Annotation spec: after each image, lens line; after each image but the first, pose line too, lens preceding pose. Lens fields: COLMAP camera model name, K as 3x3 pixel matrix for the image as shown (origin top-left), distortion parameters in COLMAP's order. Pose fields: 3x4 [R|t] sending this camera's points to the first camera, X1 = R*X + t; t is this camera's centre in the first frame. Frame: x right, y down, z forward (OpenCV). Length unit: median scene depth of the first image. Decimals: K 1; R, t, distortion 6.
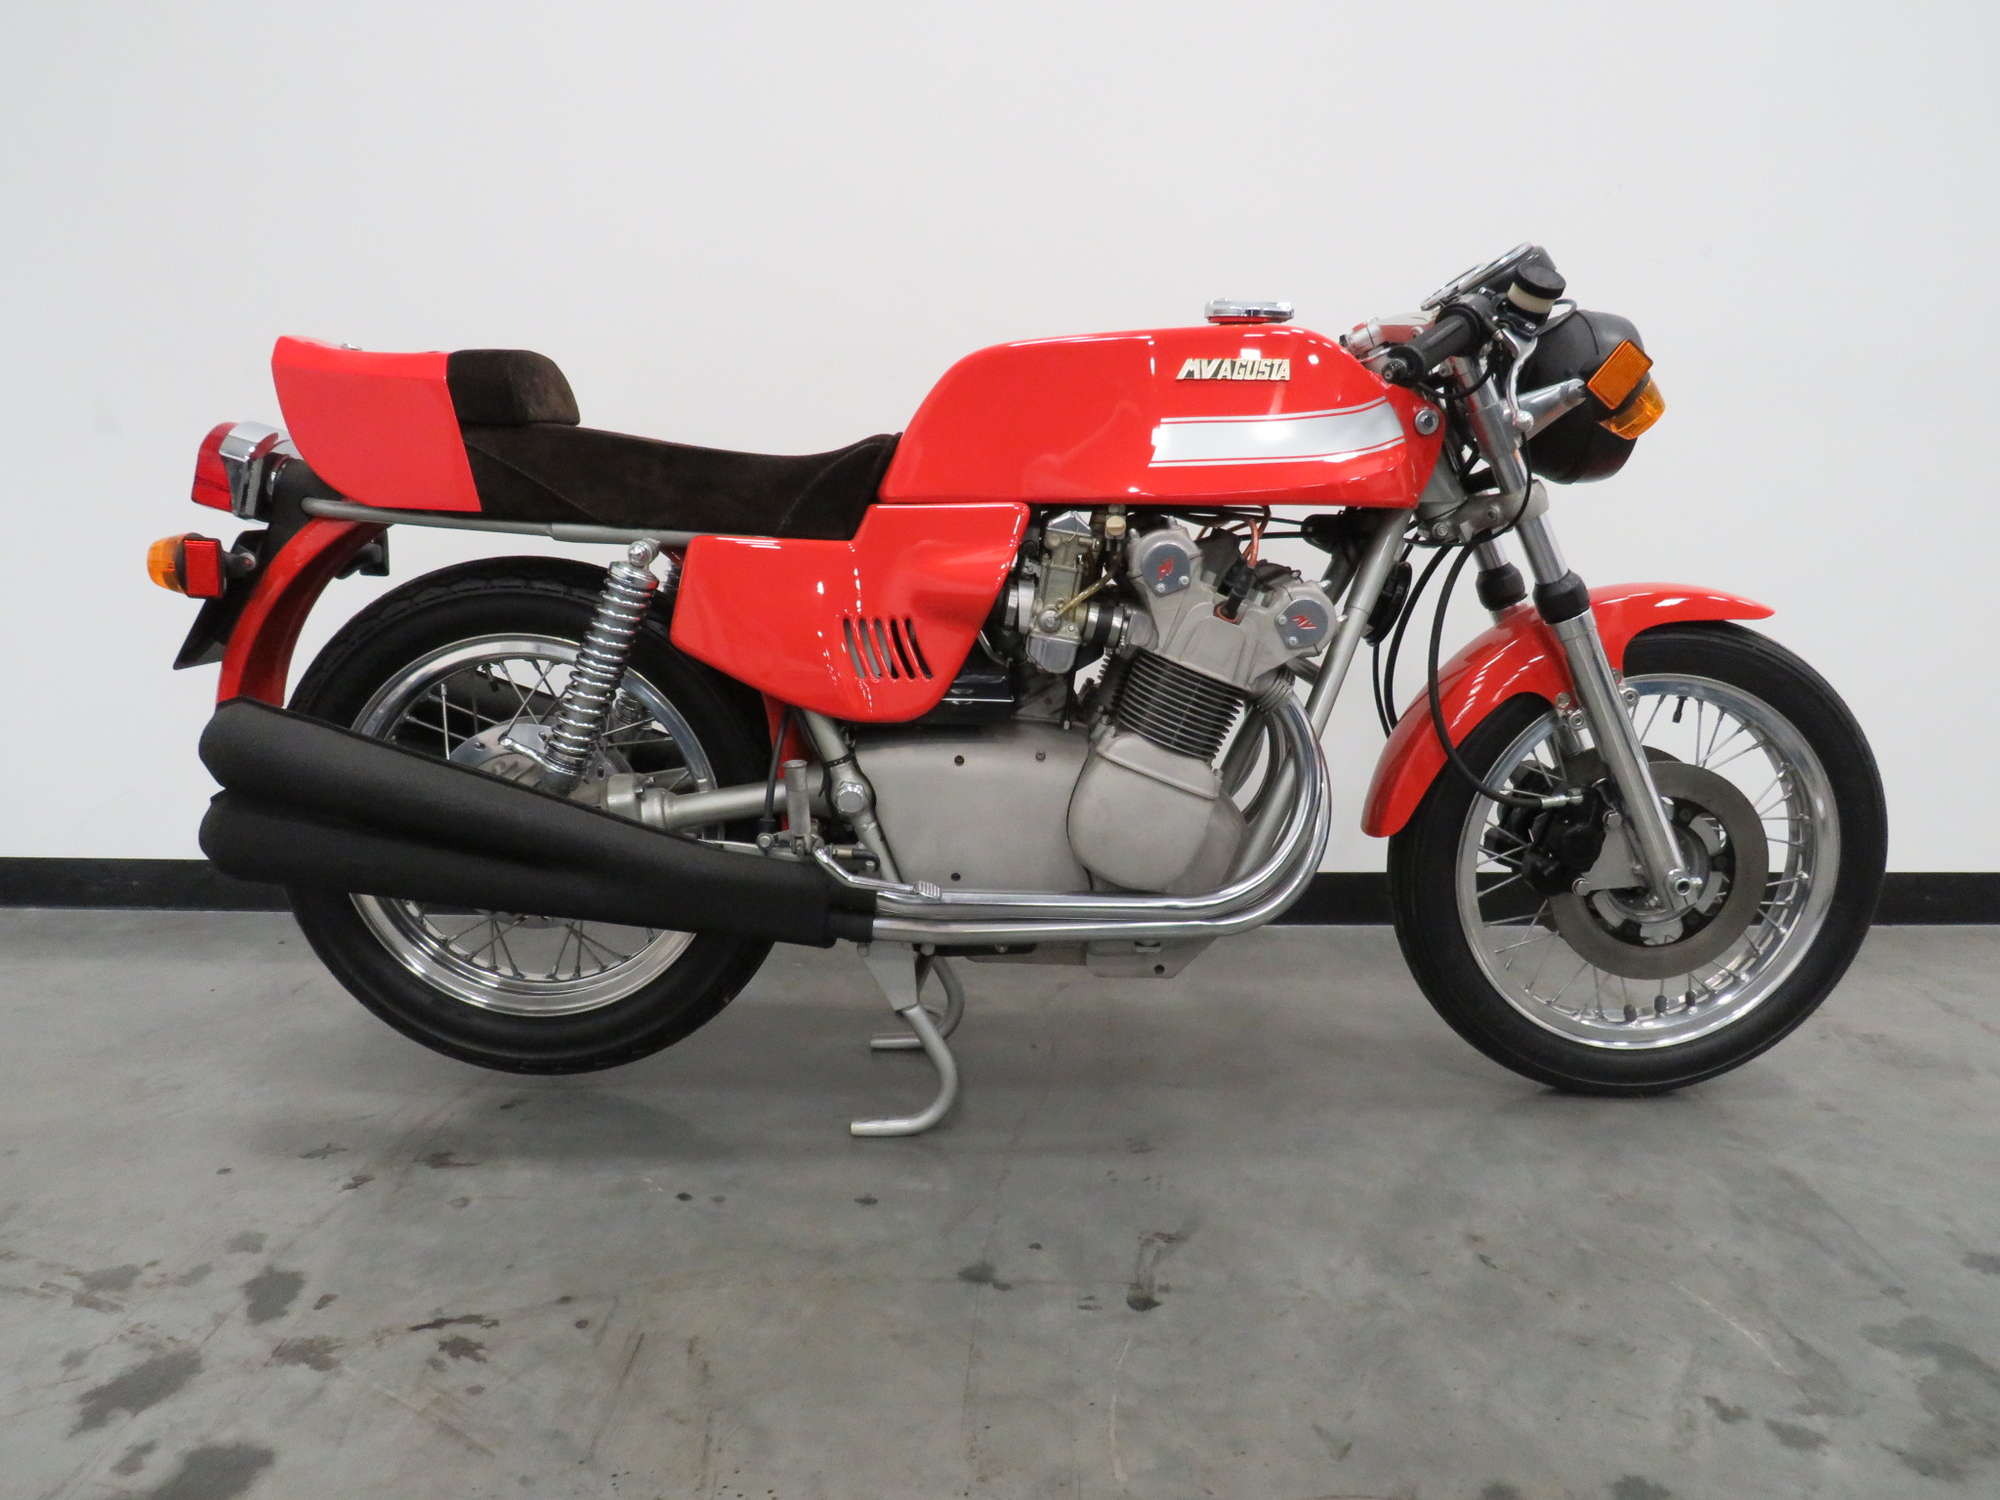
lens RADIAL K [[1690.3, 0, 1000.0], [0, 1690.3, 750.0], [0, 0, 1]] dist [0.066220, 0.000384]
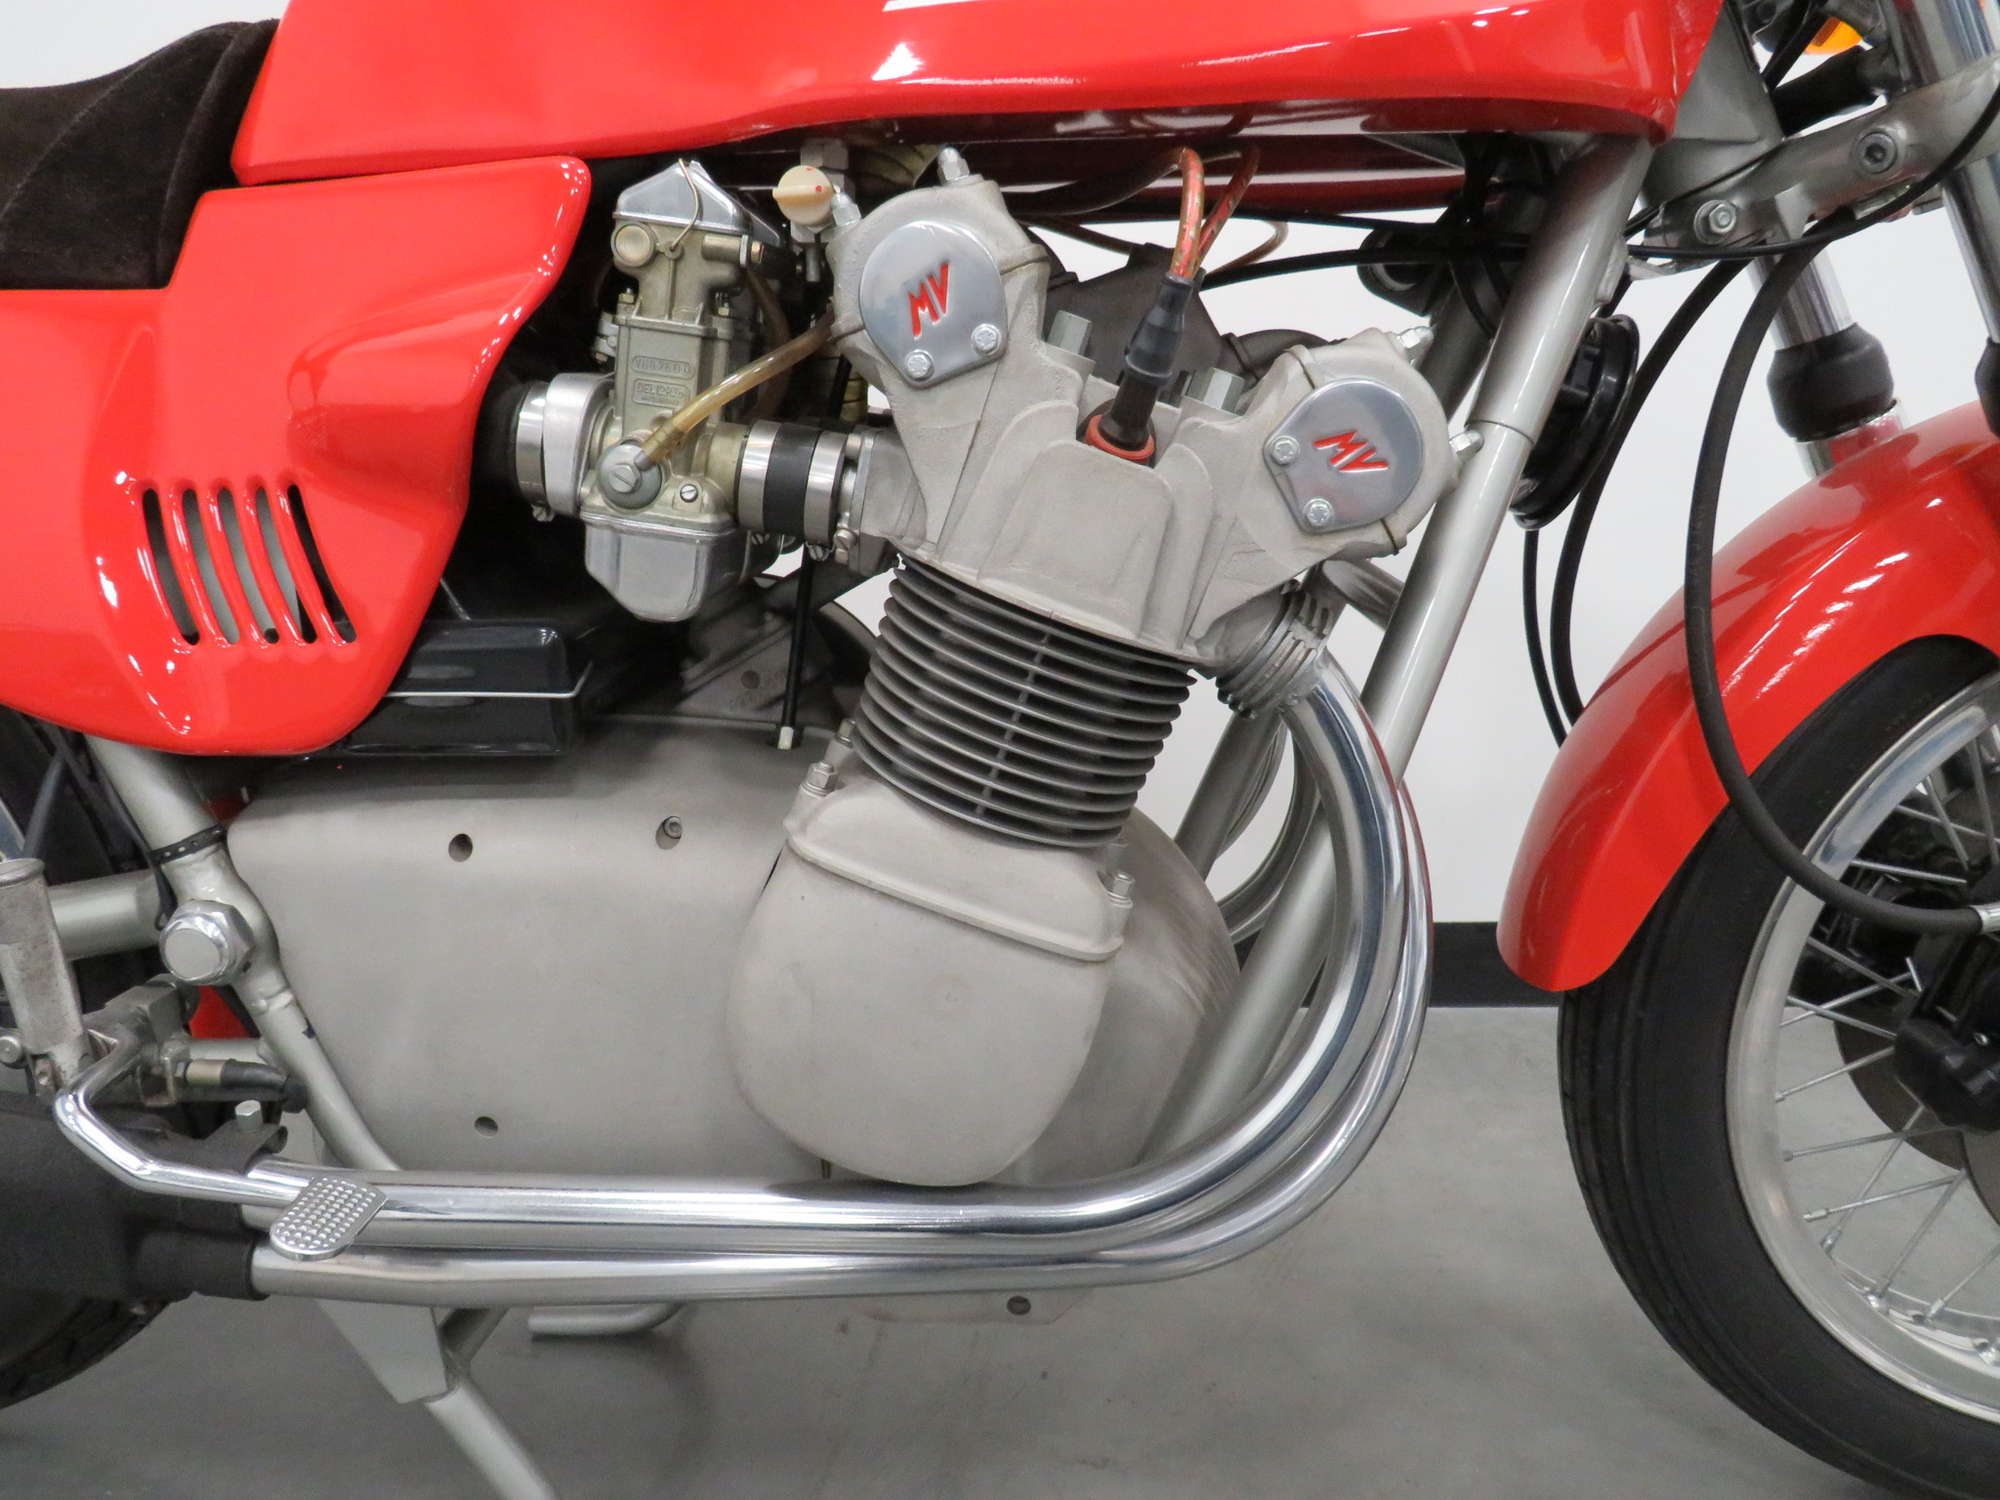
lens RADIAL K [[1446.6, 0, 995.0], [0, 1446.6, 743.8], [0, 0, 1]] dist [-0.007231, 0.000714]
pose [[0.995371, -0.014205, -0.095054, 0.132257], [0.020241, 0.997818, 0.062839, -0.036501], [0.093954, -0.064472, 0.993487, 0.687435]]
